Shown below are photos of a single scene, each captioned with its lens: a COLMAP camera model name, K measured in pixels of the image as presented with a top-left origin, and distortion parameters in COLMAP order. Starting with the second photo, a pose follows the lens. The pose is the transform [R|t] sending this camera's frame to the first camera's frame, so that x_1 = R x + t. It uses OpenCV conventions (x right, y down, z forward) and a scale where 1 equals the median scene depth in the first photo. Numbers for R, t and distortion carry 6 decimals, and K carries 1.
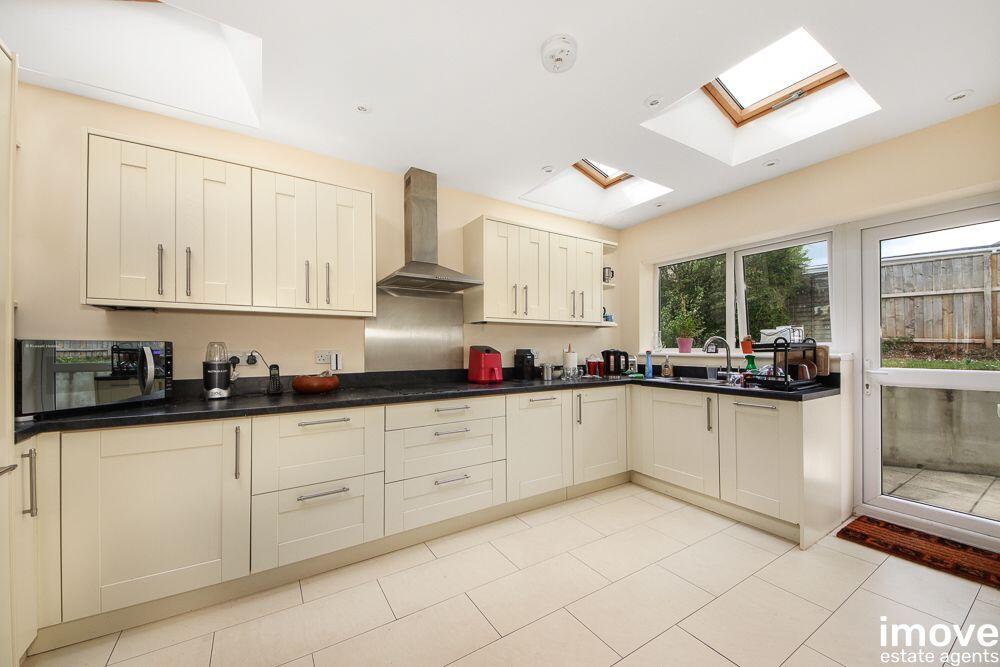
lens RADIAL K [[386.0, 0, 502.6], [0, 386.0, 339.6], [0, 0, 1]] dist [0.039085, -0.027819]
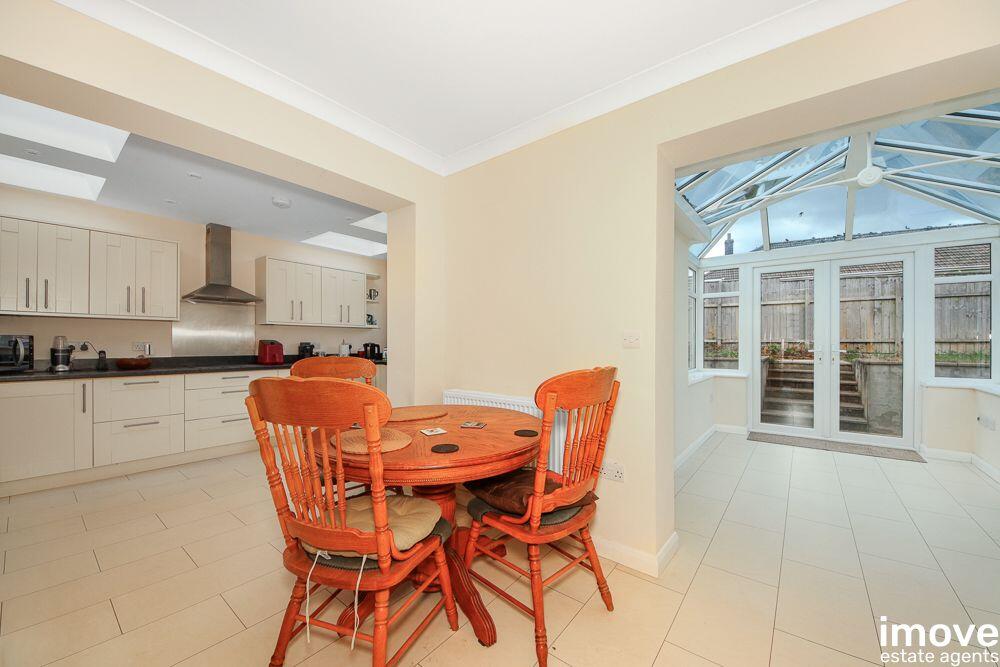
lens RADIAL K [[386.0, 0, 502.6], [0, 386.0, 339.6], [0, 0, 1]] dist [0.039085, -0.027819]
pose [[0.942833, 0.006577, 0.333201, 0.400332], [-0.009377, 0.999933, 0.006796, -0.005788], [-0.333134, -0.009532, 0.942831, -0.989715]]
